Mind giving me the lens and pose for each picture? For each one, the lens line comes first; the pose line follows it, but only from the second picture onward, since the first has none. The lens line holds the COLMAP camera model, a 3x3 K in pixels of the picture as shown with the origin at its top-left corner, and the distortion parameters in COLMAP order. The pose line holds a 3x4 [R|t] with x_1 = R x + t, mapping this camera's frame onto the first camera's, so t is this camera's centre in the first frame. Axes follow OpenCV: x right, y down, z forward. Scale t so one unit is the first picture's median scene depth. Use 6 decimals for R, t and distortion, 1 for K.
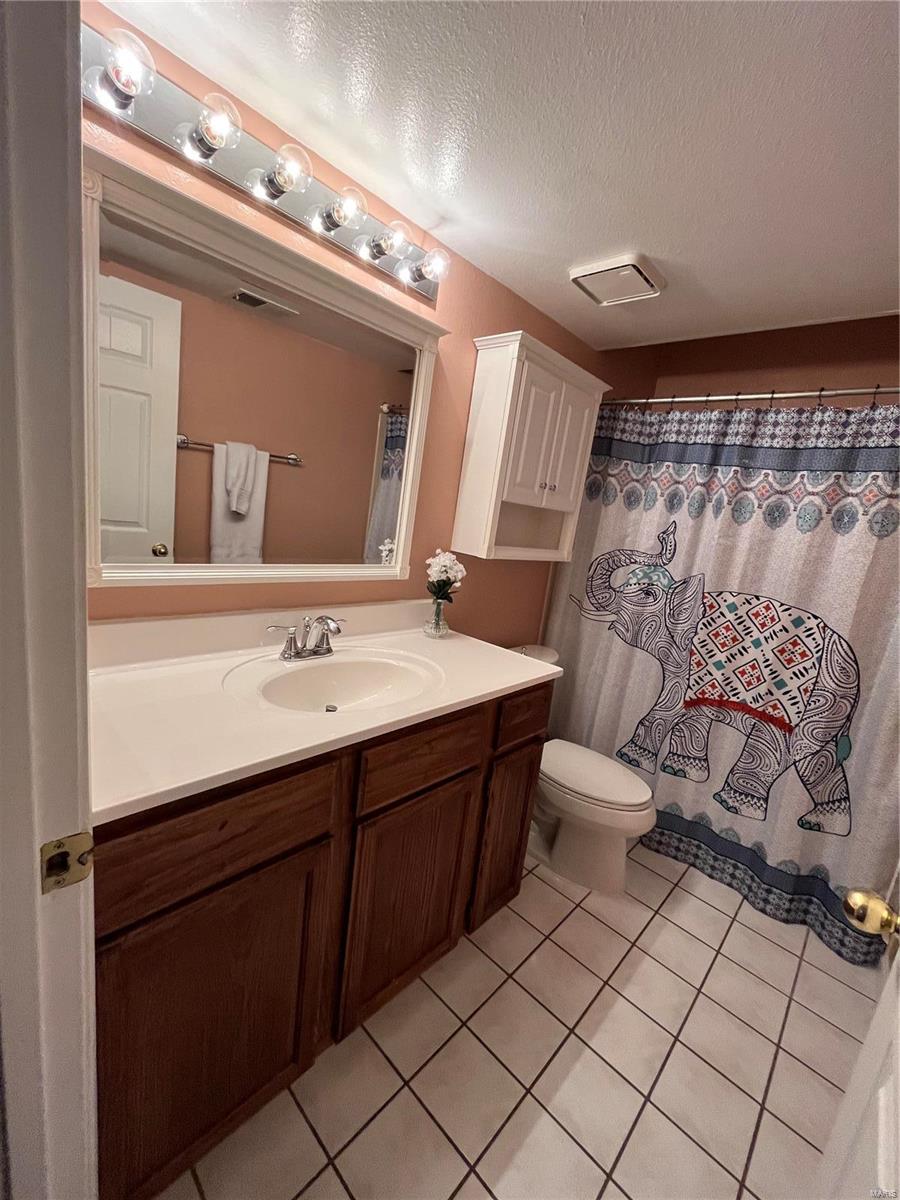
lens RADIAL K [[489.0, 0, 450.0], [0, 489.0, 600.0], [0, 0, 1]] dist [0.001081, 0.000083]
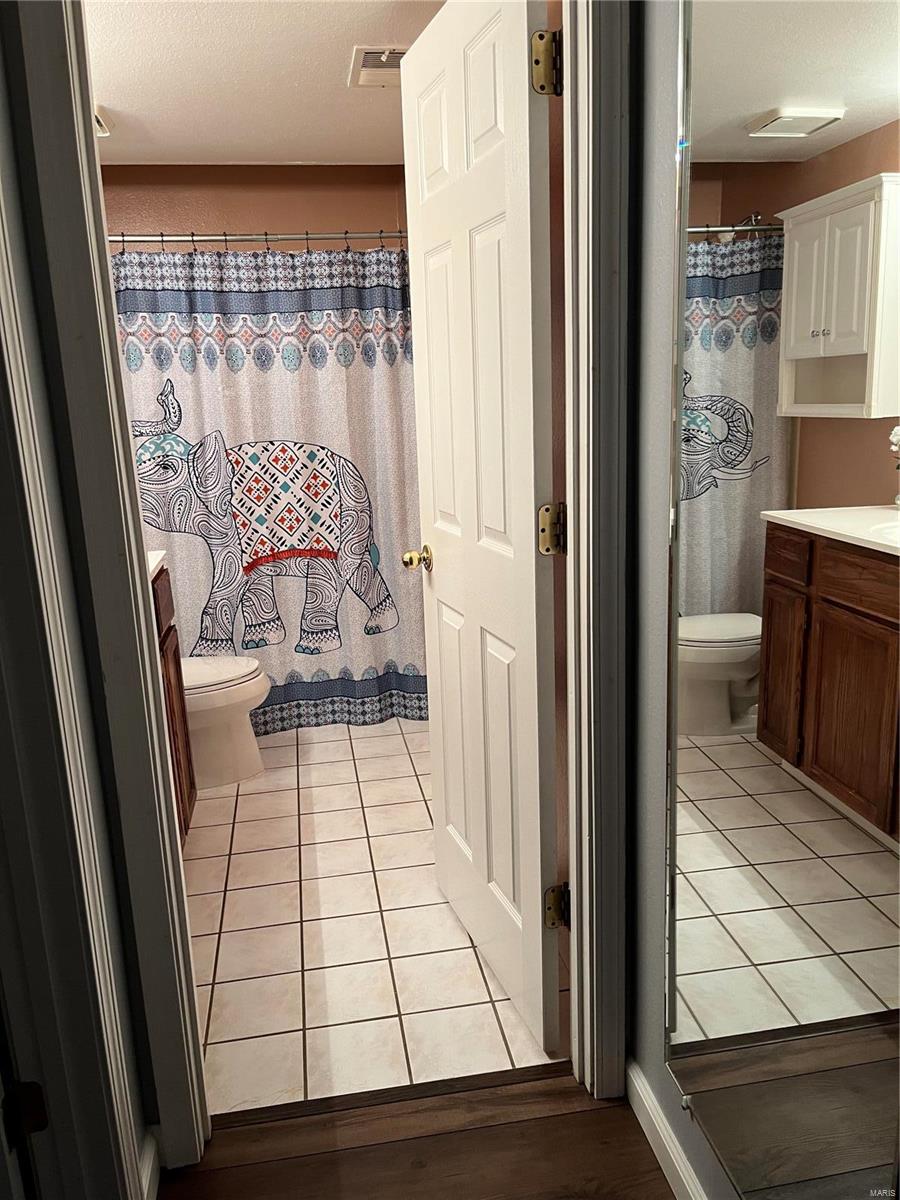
lens RADIAL K [[907.2, 0, 453.1], [0, 907.2, 611.7], [0, 0, 1]] dist [0.060734, -0.094582]
pose [[0.588268, -0.342927, 0.732353, -0.644689], [0.263736, 0.937473, 0.227128, -0.006791], [-0.764450, 0.059536, 0.641928, -0.467853]]
